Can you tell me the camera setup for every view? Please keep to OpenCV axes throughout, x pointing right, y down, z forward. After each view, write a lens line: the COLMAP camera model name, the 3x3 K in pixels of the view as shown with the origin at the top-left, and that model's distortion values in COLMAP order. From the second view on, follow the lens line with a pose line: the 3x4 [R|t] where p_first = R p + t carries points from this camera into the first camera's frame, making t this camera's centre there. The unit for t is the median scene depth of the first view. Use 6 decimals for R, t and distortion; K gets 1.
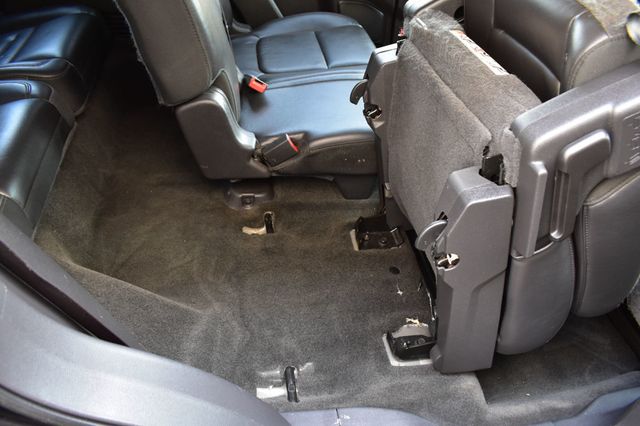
lens RADIAL K [[494.9, 0, 320.0], [0, 494.9, 213.0], [0, 0, 1]] dist [-0.092930, 0.000290]
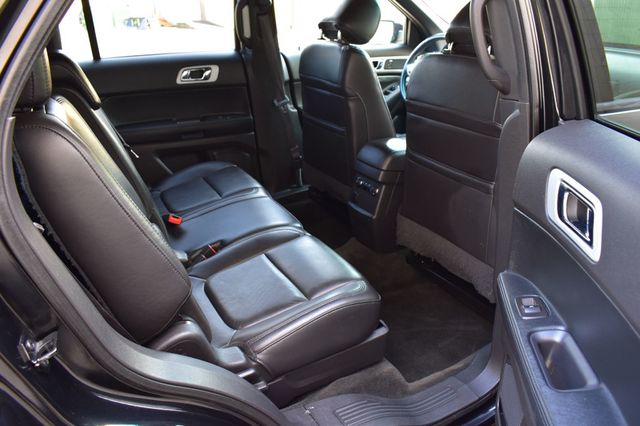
lens RADIAL K [[494.9, 0, 320.0], [0, 494.9, 213.0], [0, 0, 1]] dist [-0.092930, 0.000290]
pose [[0.936220, -0.245137, 0.251793, -0.087663], [0.306863, 0.919458, -0.245828, 0.163299], [-0.171252, 0.307415, 0.936039, -0.303342]]
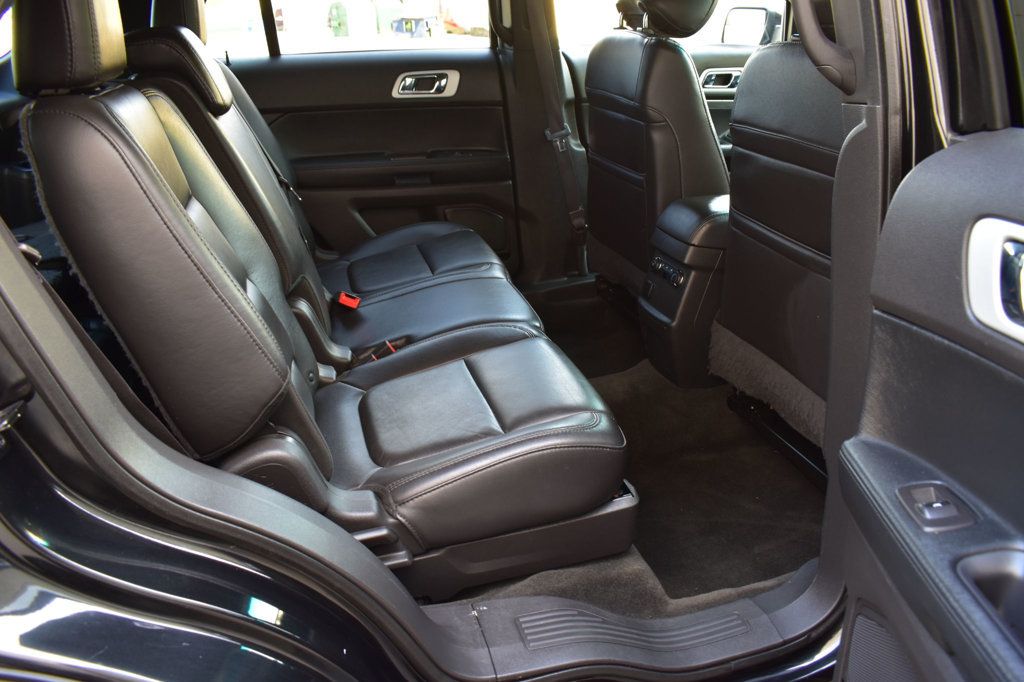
lens RADIAL K [[791.9, 0, 512.0], [0, 791.9, 341.0], [0, 0, 1]] dist [-0.092930, 0.000290]
pose [[0.985242, -0.164662, 0.046751, 0.073327], [0.171120, 0.940893, -0.292300, 0.246462], [0.004143, 0.295986, 0.955183, -0.274939]]
